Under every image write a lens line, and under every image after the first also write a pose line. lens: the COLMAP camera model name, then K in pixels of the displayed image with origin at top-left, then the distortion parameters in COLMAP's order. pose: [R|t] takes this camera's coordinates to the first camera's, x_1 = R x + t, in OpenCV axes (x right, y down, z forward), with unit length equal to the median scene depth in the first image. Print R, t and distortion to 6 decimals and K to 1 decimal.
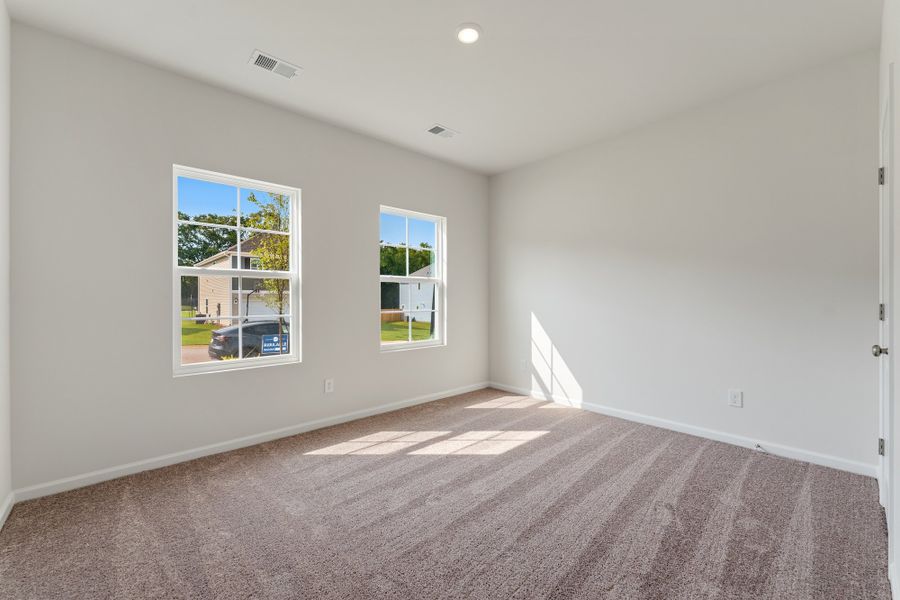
lens RADIAL K [[361.4, 0, 450.0], [0, 361.4, 300.0], [0, 0, 1]] dist [0.001142, 0.000062]
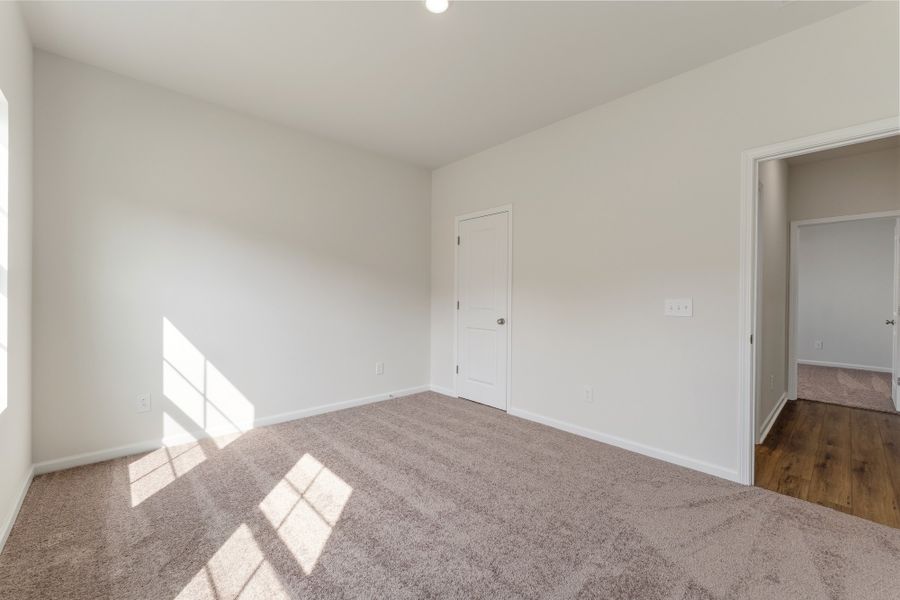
lens RADIAL K [[361.4, 0, 450.0], [0, 361.4, 300.0], [0, 0, 1]] dist [0.001142, 0.000062]
pose [[0.002523, -0.004615, 0.999986, -0.551533], [-0.005724, 0.999973, 0.004629, -0.005651], [-0.999980, -0.005735, 0.002496, 0.627172]]
